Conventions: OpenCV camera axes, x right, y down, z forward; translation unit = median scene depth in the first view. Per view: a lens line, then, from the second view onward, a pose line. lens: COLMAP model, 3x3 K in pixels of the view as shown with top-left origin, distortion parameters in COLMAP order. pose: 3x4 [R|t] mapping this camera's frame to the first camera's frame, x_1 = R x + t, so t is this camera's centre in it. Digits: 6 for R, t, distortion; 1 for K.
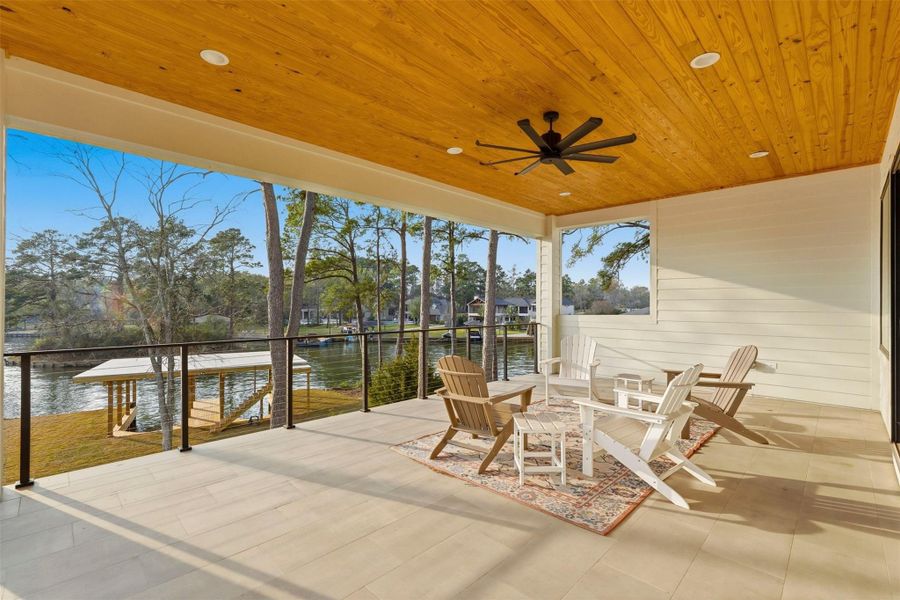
lens RADIAL K [[397.1, 0, 450.0], [0, 397.1, 300.0], [0, 0, 1]] dist [-0.000472, 0.000030]
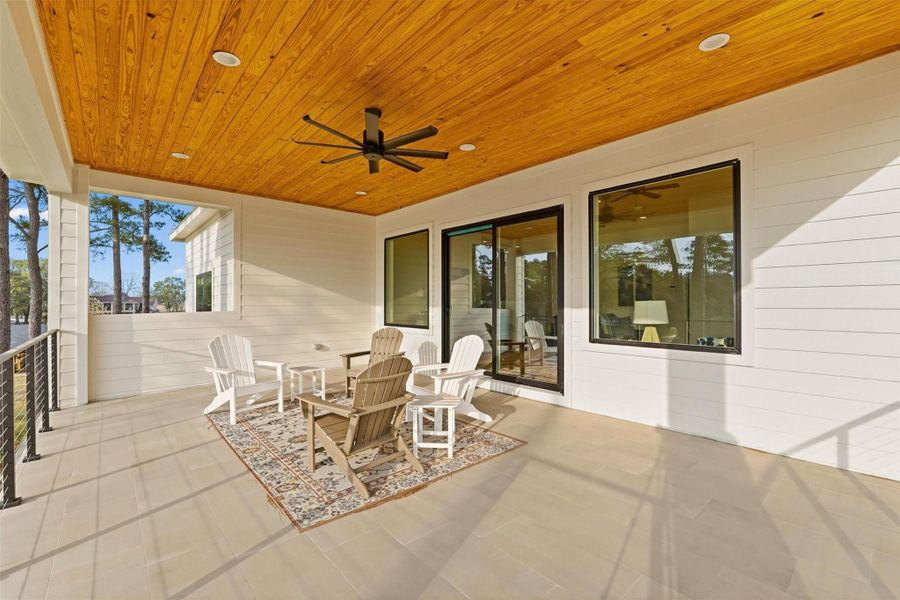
lens RADIAL K [[397.1, 0, 450.0], [0, 397.1, 300.0], [0, 0, 1]] dist [-0.000472, 0.000030]
pose [[0.075095, 0.002827, 0.997172, -0.591410], [-0.007711, 0.999968, -0.002254, 0.012170], [-0.997147, -0.007520, 0.075114, 0.577300]]
